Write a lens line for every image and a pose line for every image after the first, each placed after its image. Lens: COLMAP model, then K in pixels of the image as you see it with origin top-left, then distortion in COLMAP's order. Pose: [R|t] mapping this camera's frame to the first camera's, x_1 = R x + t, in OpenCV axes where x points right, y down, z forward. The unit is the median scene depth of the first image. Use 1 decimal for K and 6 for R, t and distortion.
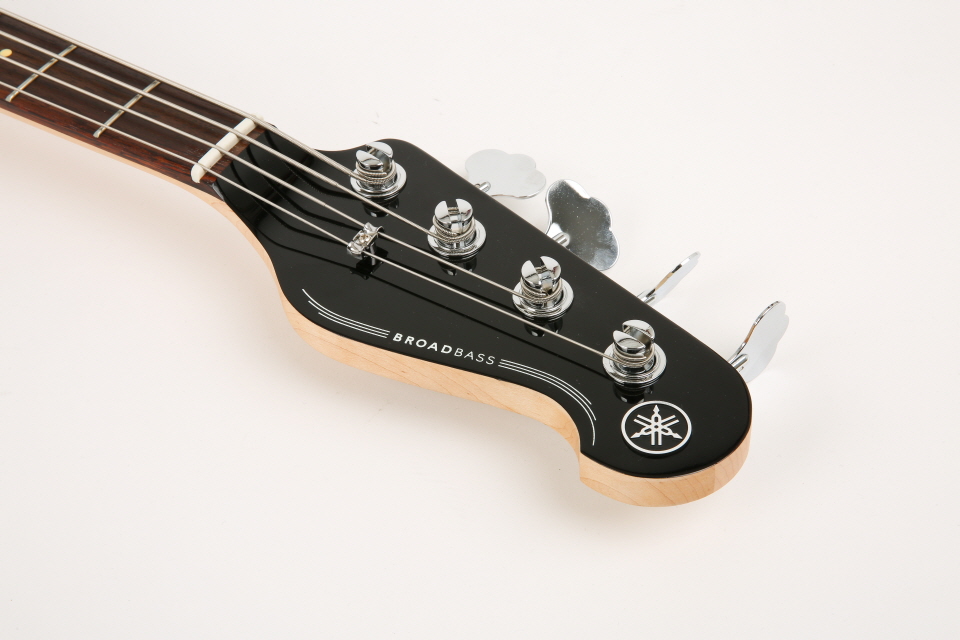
lens RADIAL K [[1678.9, 0, 480.7], [0, 1678.9, 320.4], [0, 0, 1]] dist [0.086225, 0.000000]
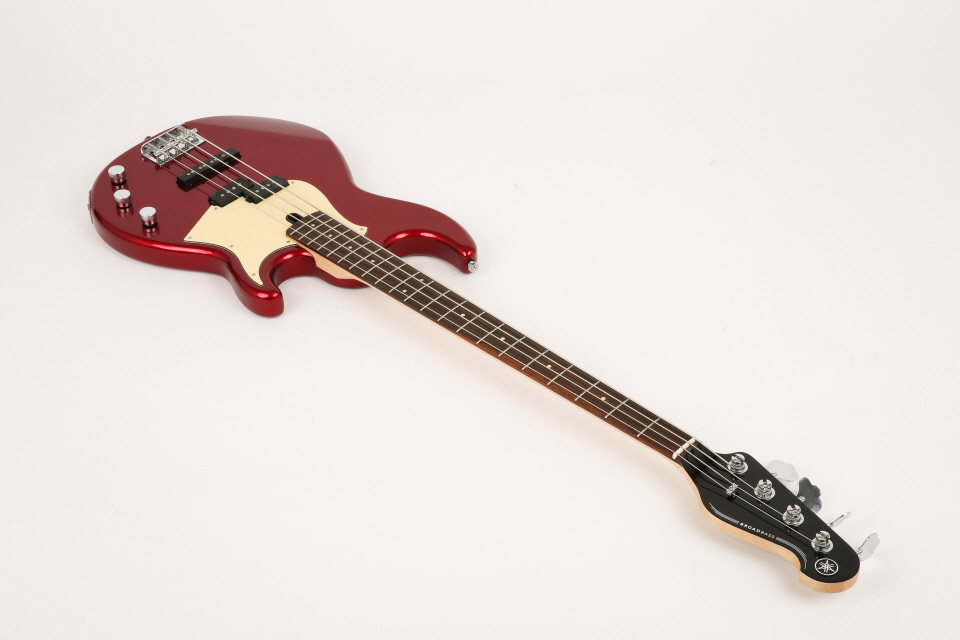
lens RADIAL K [[1678.9, 0, 485.4], [0, 1678.9, 317.5], [0, 0, 1]] dist [0.086225, 0.000000]
pose [[0.981080, 0.138911, -0.134854, -0.131508], [-0.154281, 0.981759, -0.111119, 0.047754], [0.116958, 0.129823, 0.984615, -1.853633]]
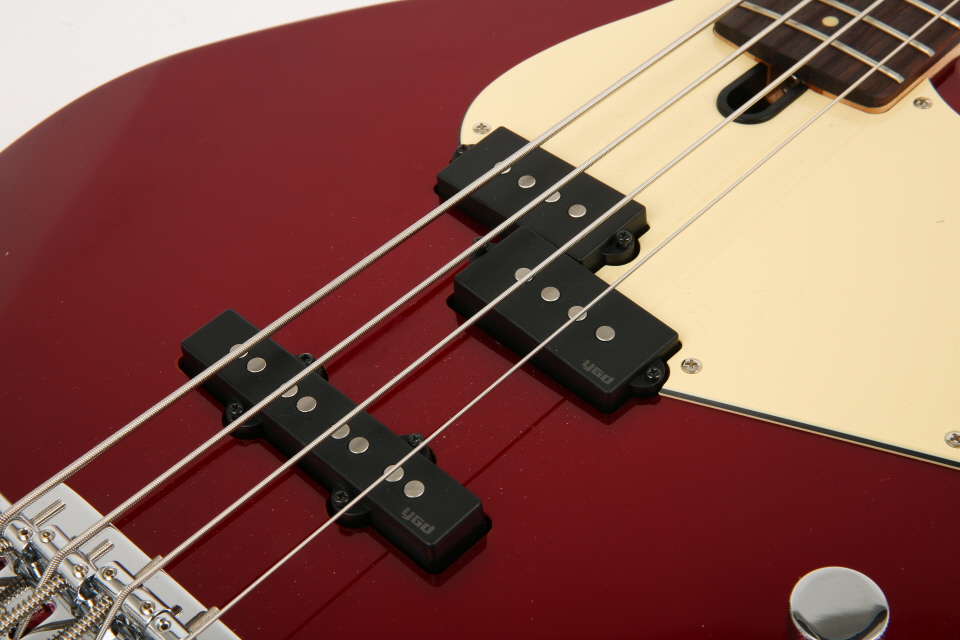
lens RADIAL K [[1678.9, 0, 479.4], [0, 1678.9, 313.3], [0, 0, 1]] dist [0.086225, 0.000000]
pose [[0.215133, -0.695148, 0.685920, -1.640434], [0.744236, 0.571471, 0.345737, -0.781476], [-0.632322, 0.436107, 0.640296, 1.055582]]
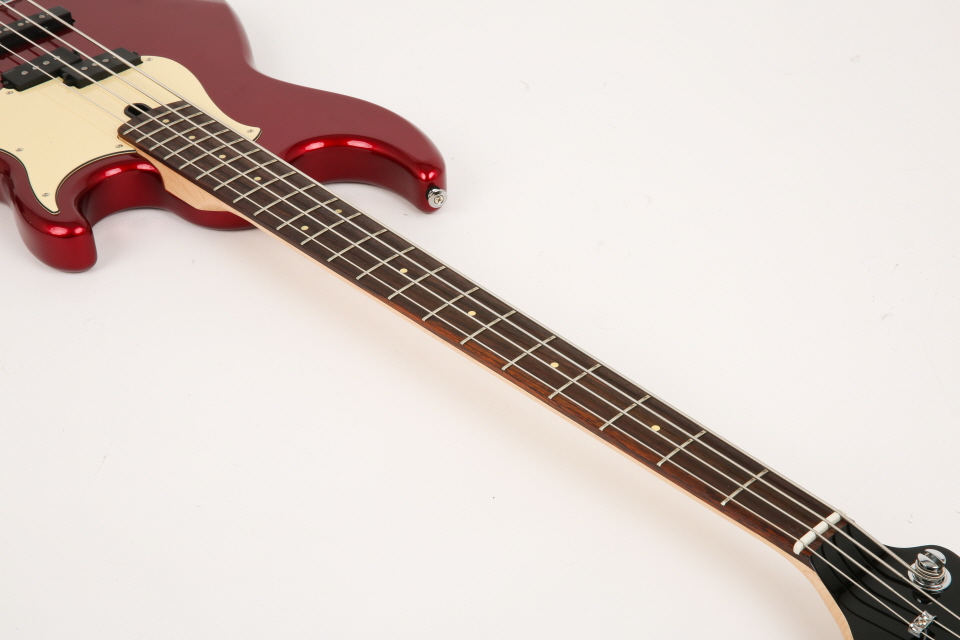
lens RADIAL K [[1678.9, 0, 495.1], [0, 1678.9, 332.2], [0, 0, 1]] dist [0.086225, 0.000000]
pose [[0.970527, 0.167070, -0.173680, -0.199142], [-0.191655, 0.971998, -0.135968, -0.023676], [0.146101, 0.165248, 0.975371, -0.410227]]
